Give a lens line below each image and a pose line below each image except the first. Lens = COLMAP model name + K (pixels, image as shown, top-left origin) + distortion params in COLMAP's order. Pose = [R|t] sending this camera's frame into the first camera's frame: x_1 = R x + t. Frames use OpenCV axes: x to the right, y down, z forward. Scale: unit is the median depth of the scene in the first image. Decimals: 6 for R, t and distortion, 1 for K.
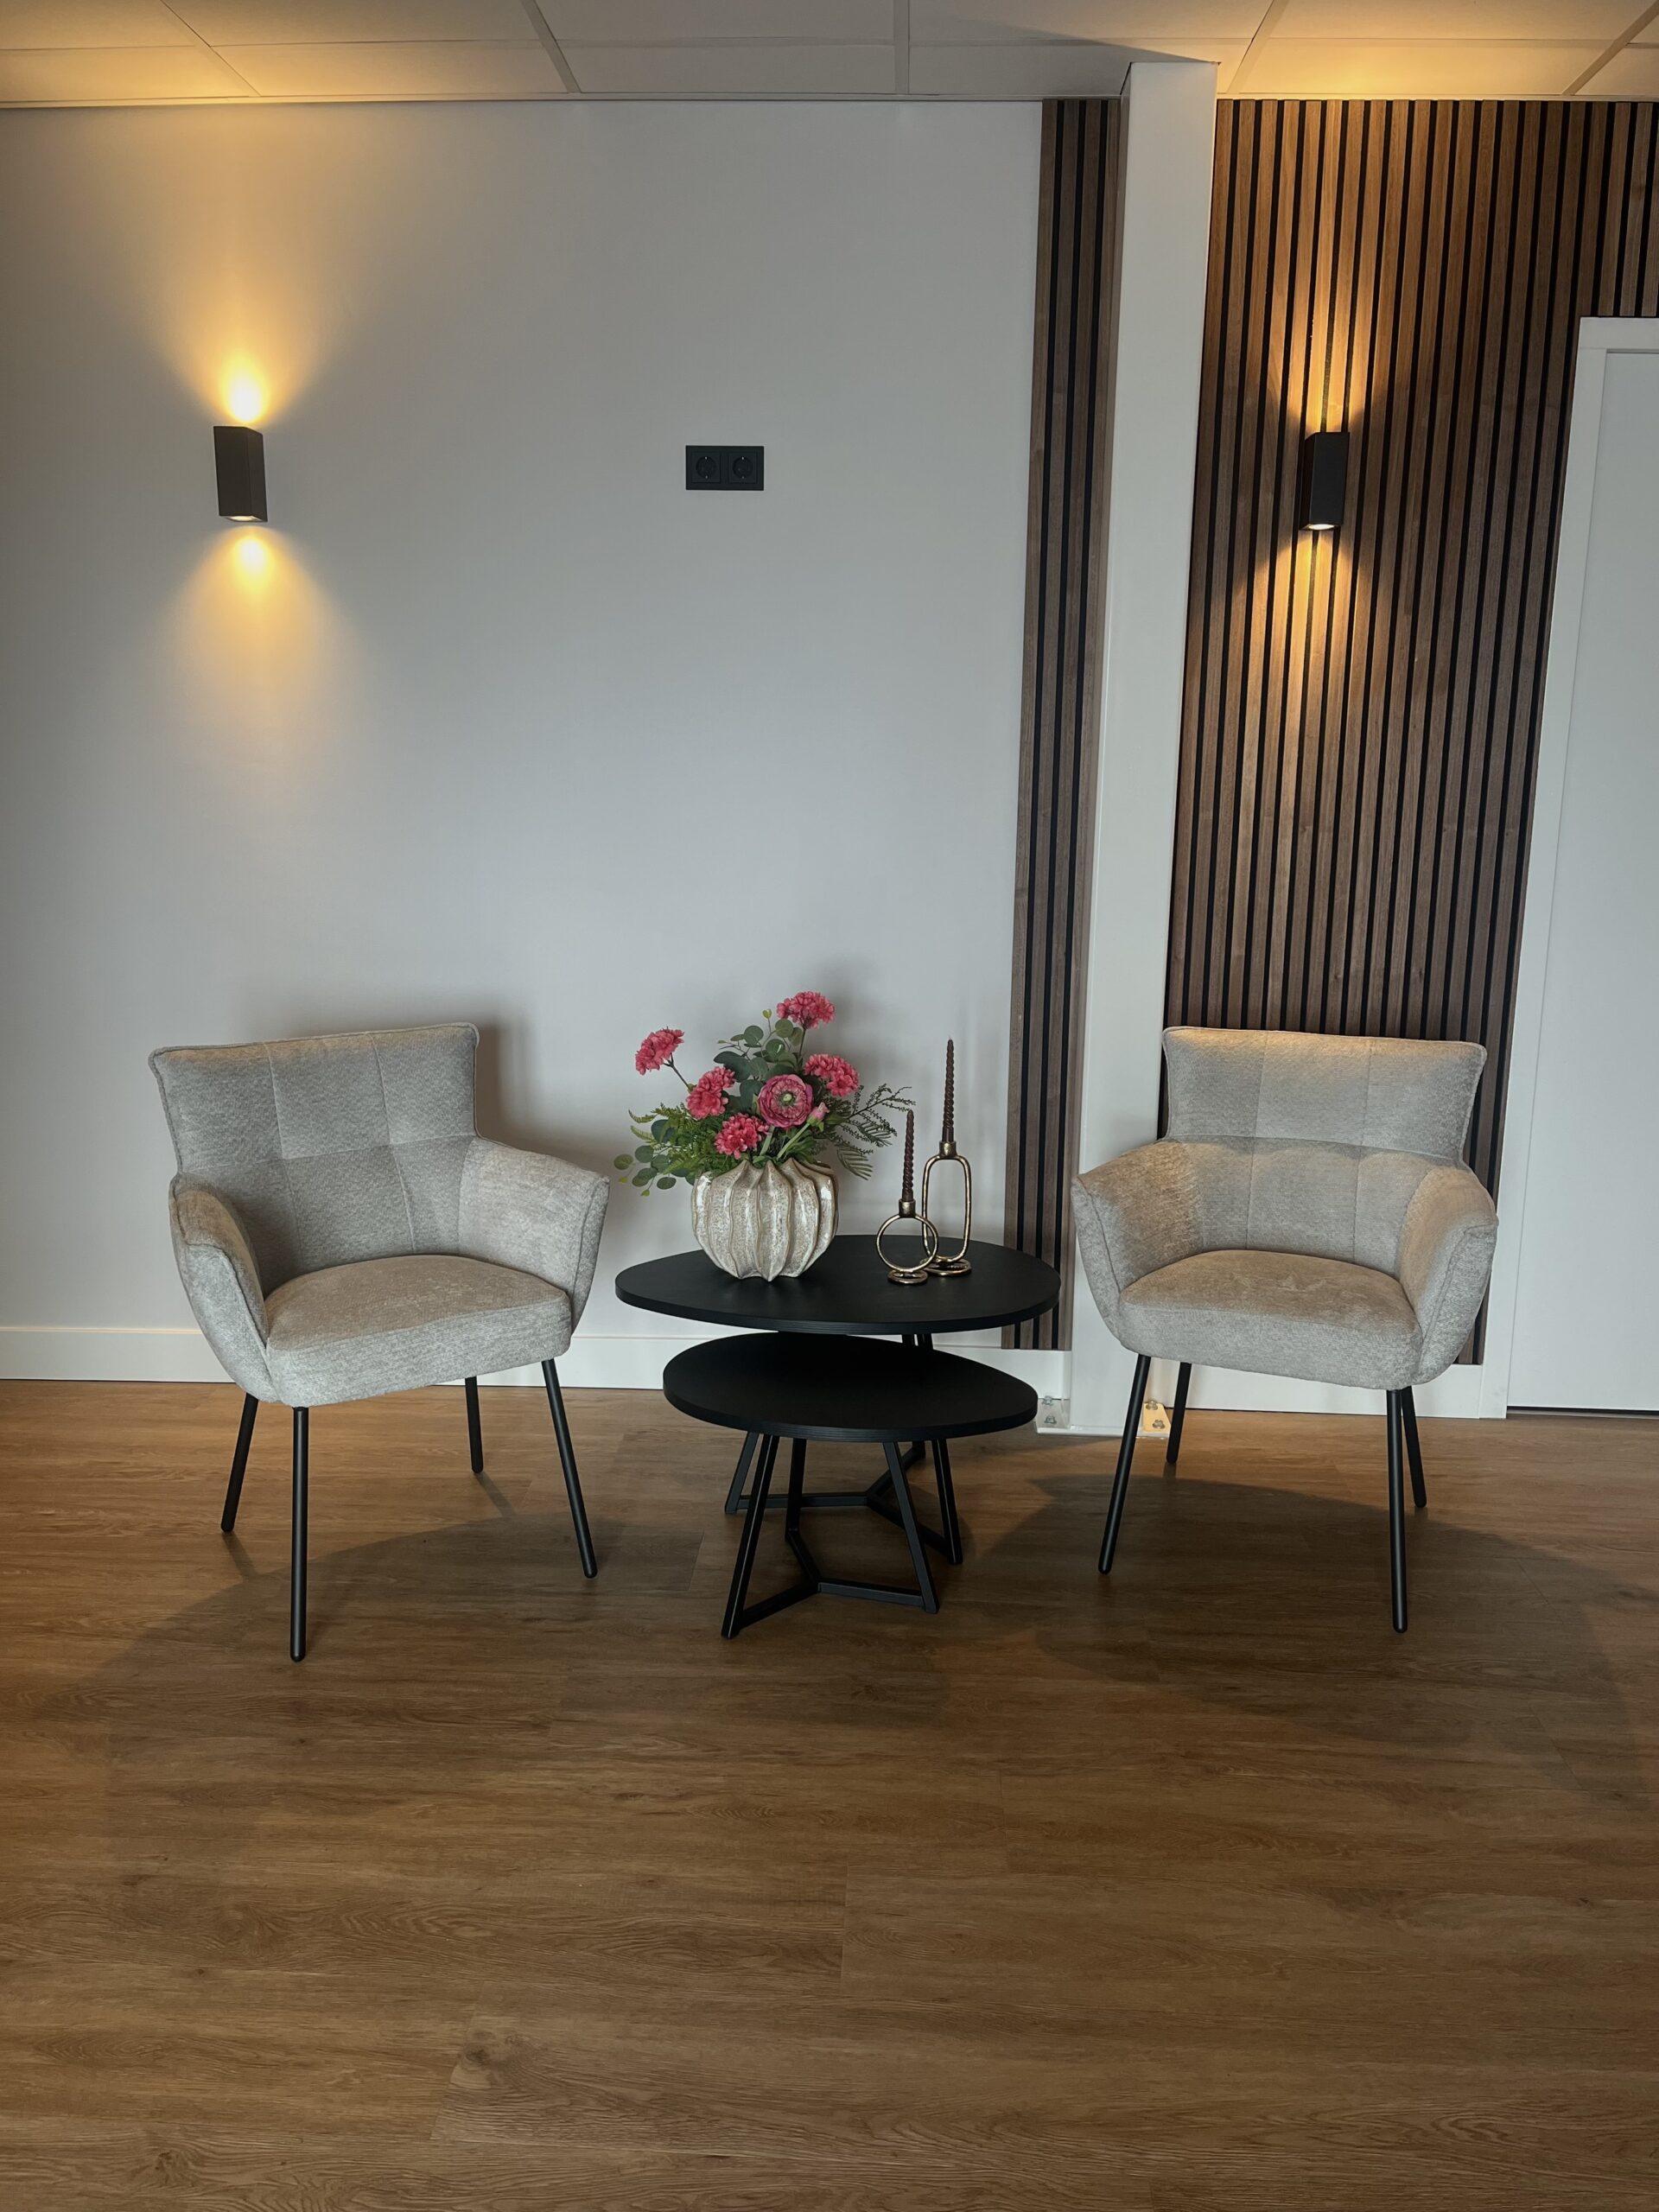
lens RADIAL K [[1649.5, 0, 838.5], [0, 1649.5, 1107.9], [0, 0, 1]] dist [0.082346, -0.114483]
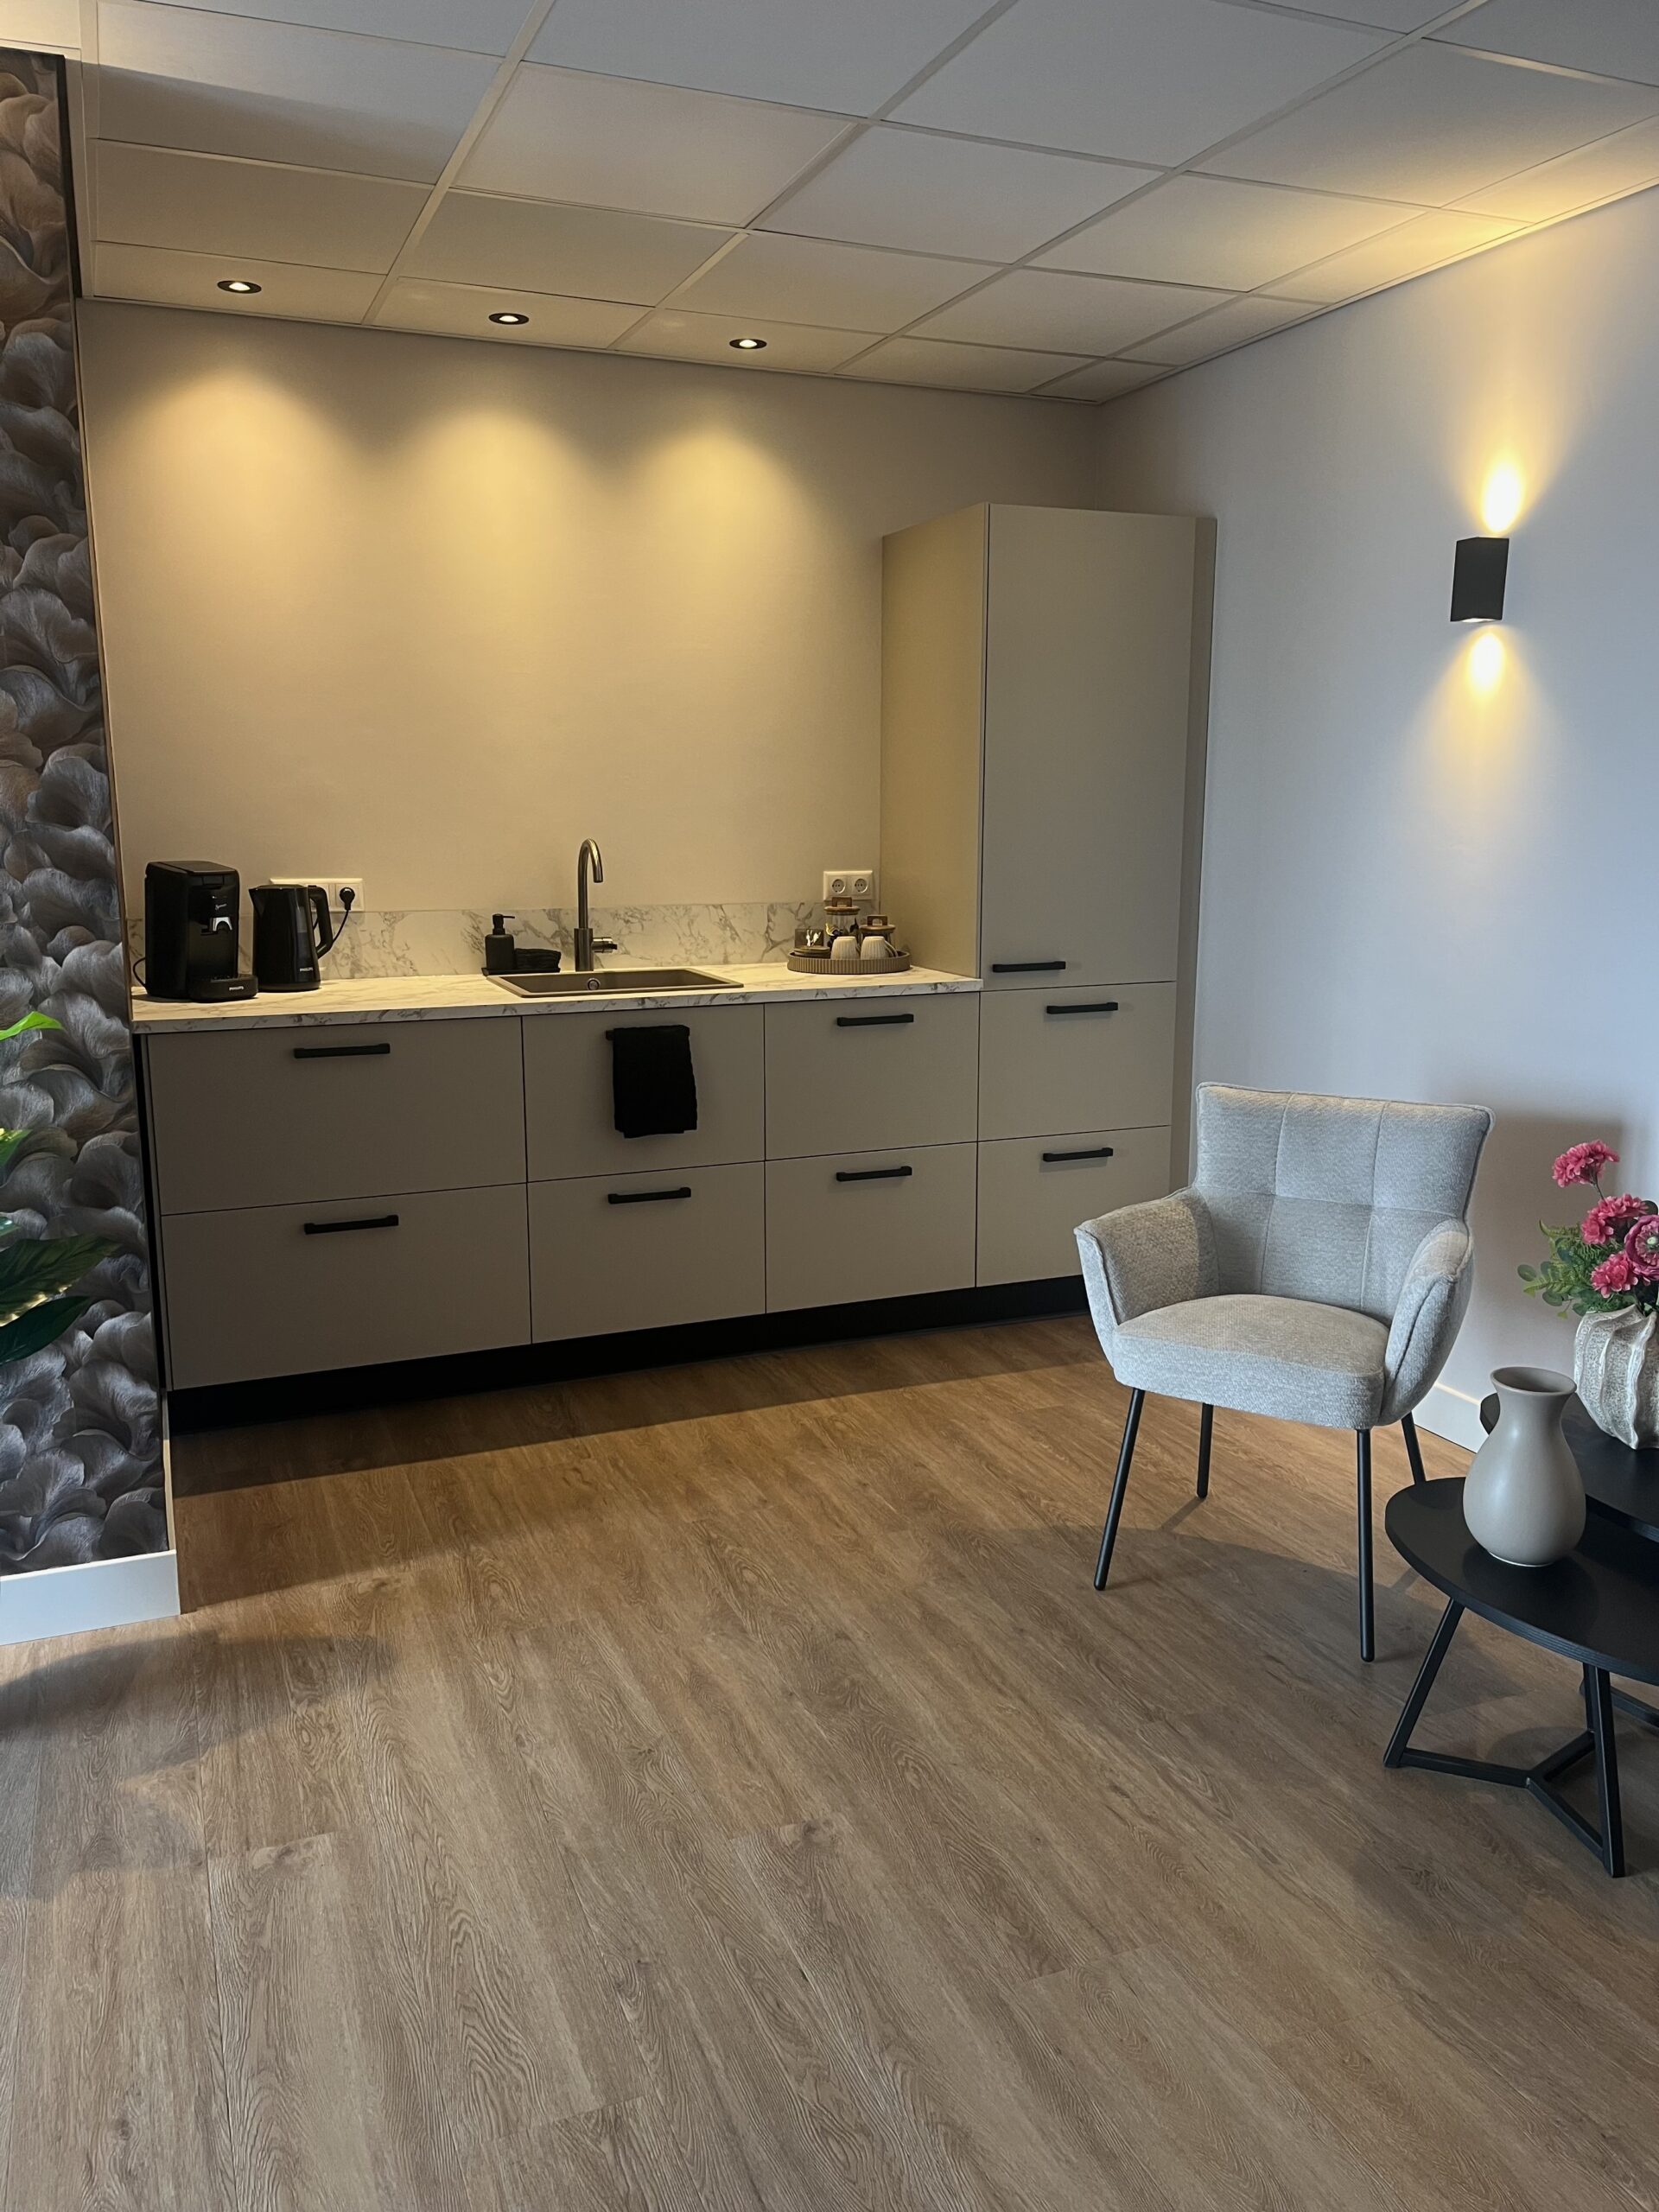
lens RADIAL K [[1667.6, 0, 829.5], [0, 1667.6, 1106.0], [0, 0, 1]] dist [0.086713, -0.111771]
pose [[0.418133, 0.151993, -0.895580, 0.557762], [-0.181035, 0.980068, 0.081809, -0.067510], [0.890164, 0.127924, 0.437314, 0.218543]]
